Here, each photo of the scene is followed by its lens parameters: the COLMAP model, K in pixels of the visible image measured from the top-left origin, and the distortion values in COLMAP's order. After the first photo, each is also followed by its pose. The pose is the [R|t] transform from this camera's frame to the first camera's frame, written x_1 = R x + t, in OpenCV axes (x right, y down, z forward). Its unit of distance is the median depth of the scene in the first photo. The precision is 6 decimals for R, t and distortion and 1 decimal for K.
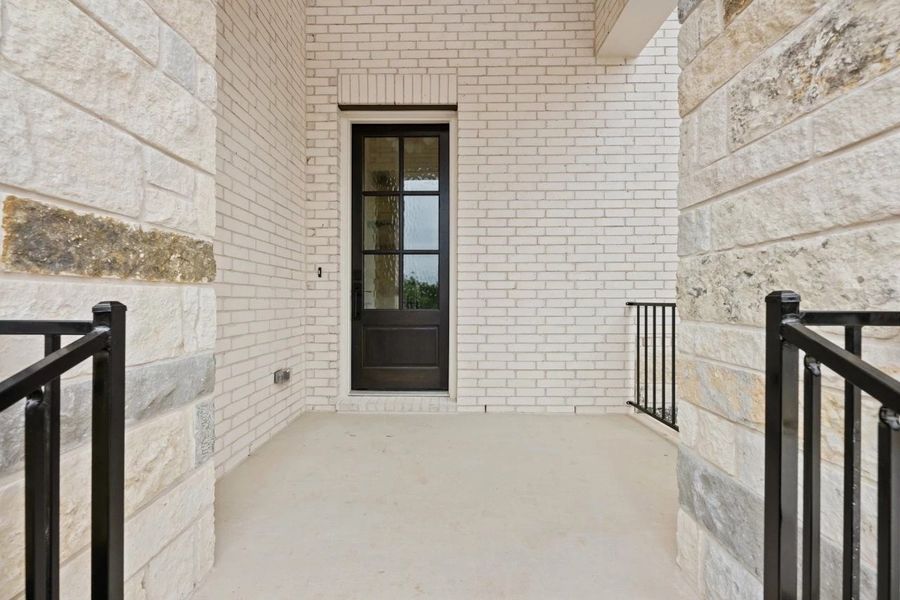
lens RADIAL K [[357.2, 0, 450.0], [0, 357.2, 300.0], [0, 0, 1]] dist [0.000865, 0.000032]
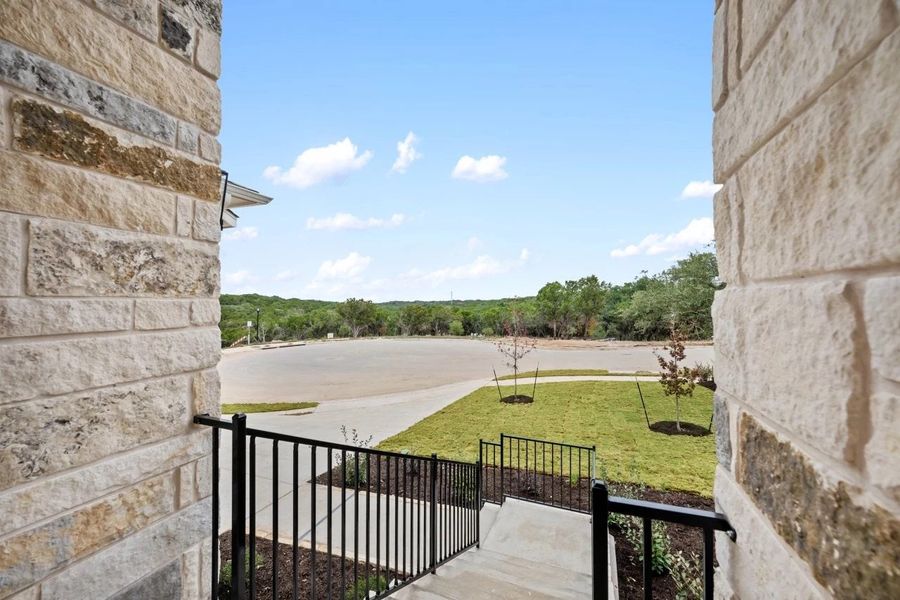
lens RADIAL K [[357.2, 0, 450.0], [0, 357.2, 300.0], [0, 0, 1]] dist [0.000865, 0.000032]
pose [[-0.931918, 0.001776, 0.362664, -0.671682], [0.000804, 0.999996, -0.002833, -0.475525], [-0.362668, -0.002348, -0.931916, 1.756465]]
